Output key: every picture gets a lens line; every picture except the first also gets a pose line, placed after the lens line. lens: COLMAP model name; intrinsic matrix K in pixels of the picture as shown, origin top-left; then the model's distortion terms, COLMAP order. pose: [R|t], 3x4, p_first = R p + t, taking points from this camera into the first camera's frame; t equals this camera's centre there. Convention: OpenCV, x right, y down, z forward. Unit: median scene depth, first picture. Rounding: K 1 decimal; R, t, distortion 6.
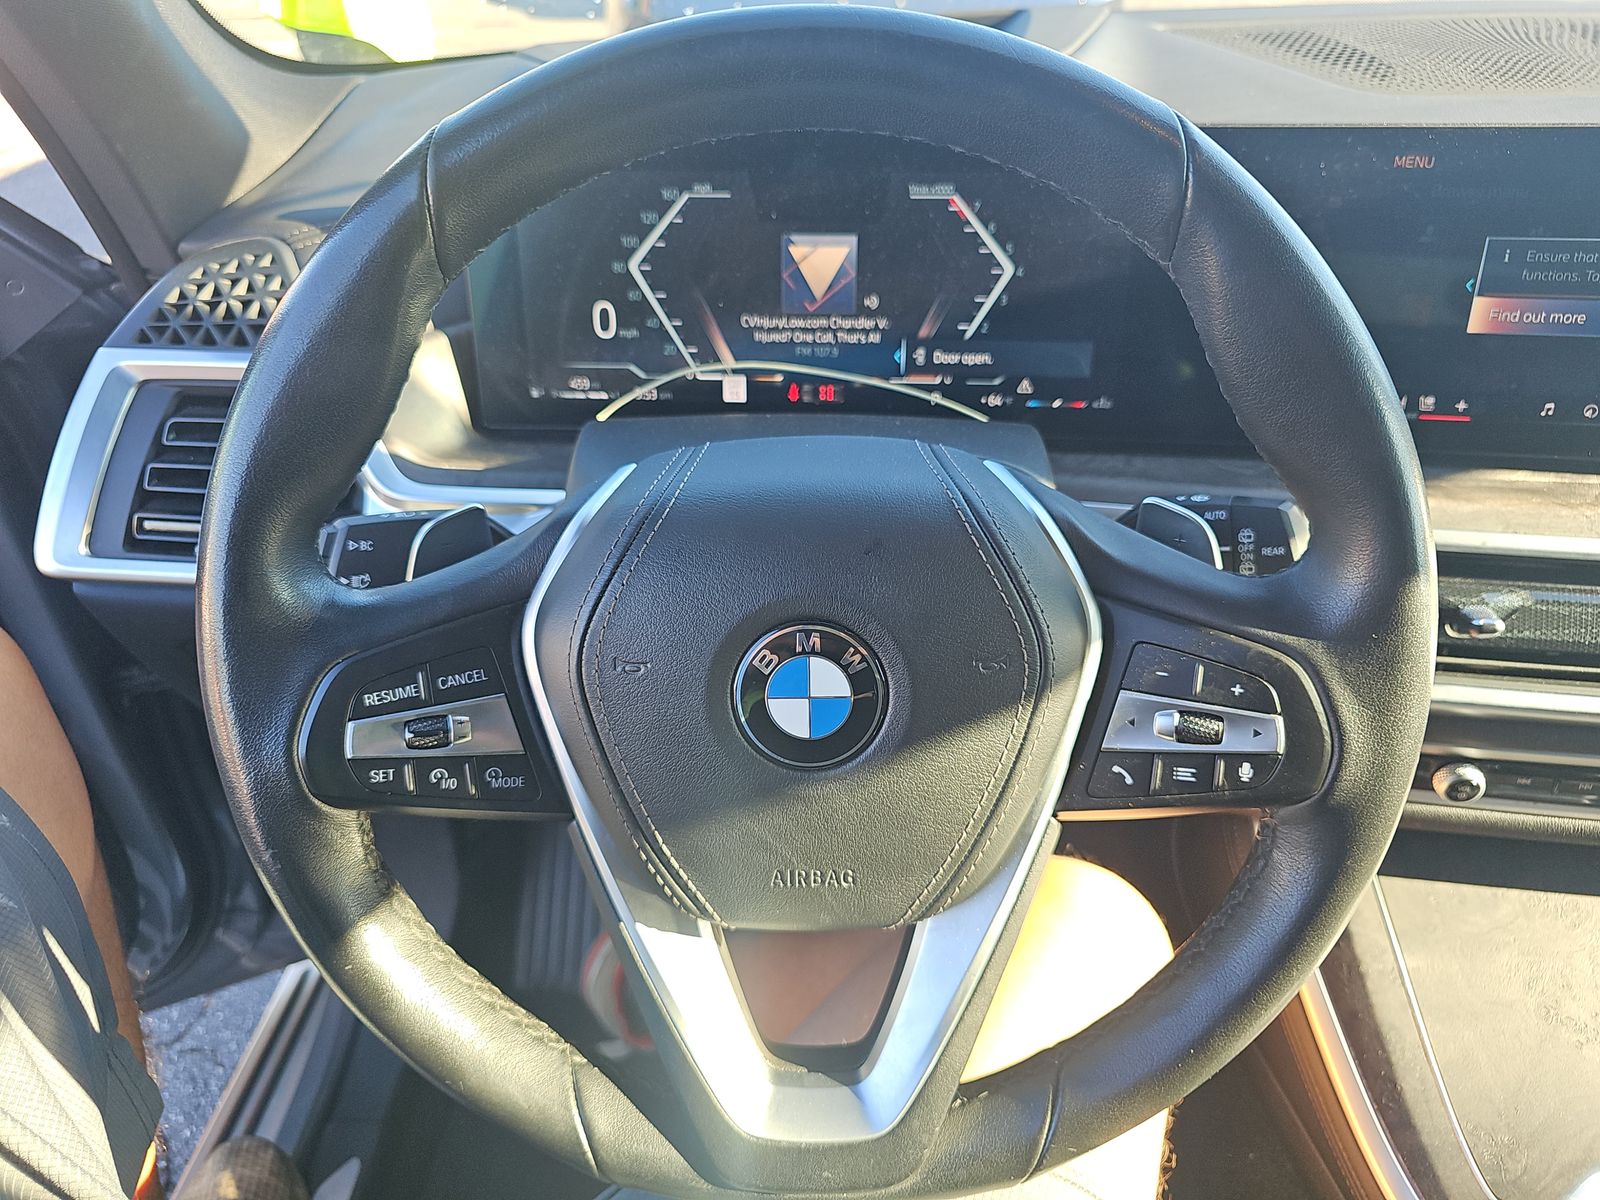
lens RADIAL K [[1100.8, 0, 804.9], [0, 1100.8, 590.9], [0, 0, 1]] dist [0.004436, -0.007370]
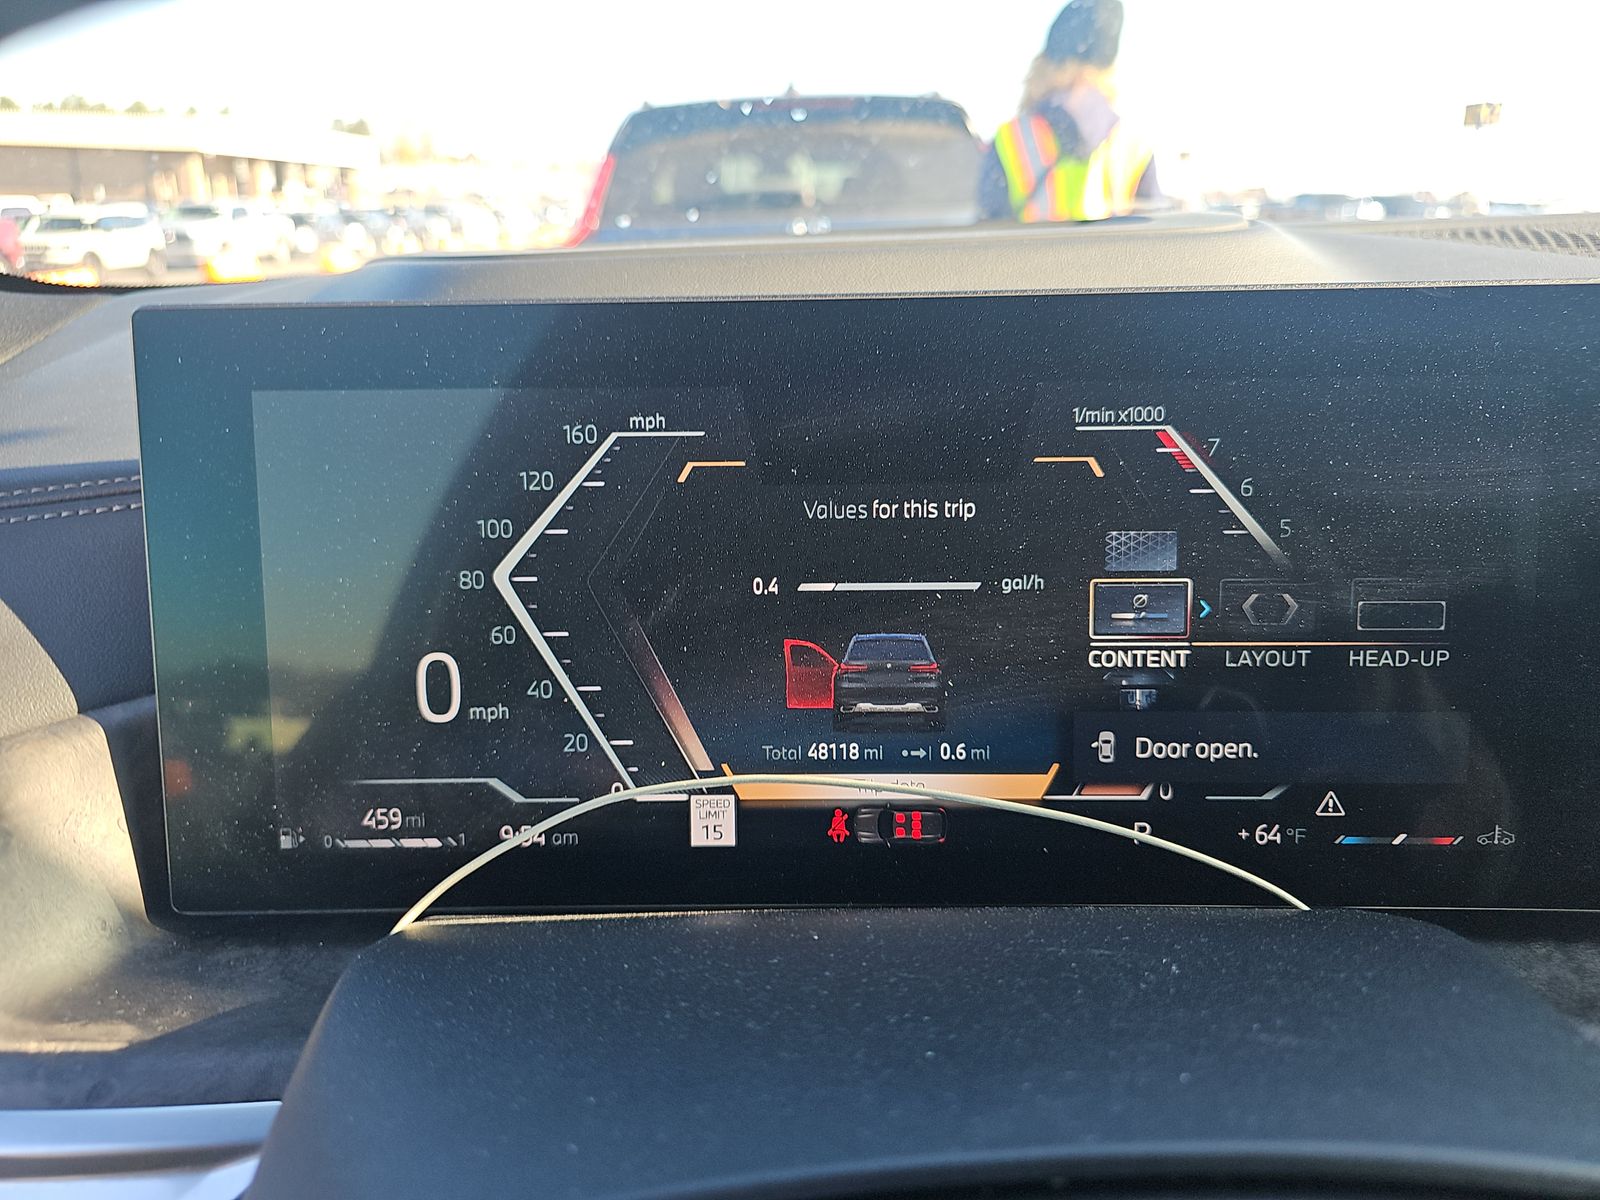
lens RADIAL K [[1100.8, 0, 792.8], [0, 1100.8, 597.4], [0, 0, 1]] dist [0.004436, -0.007370]
pose [[0.997899, -0.021381, 0.061158, -0.058023], [0.036129, 0.967221, -0.251354, -0.160012], [-0.053779, 0.253036, 0.965961, 0.528087]]
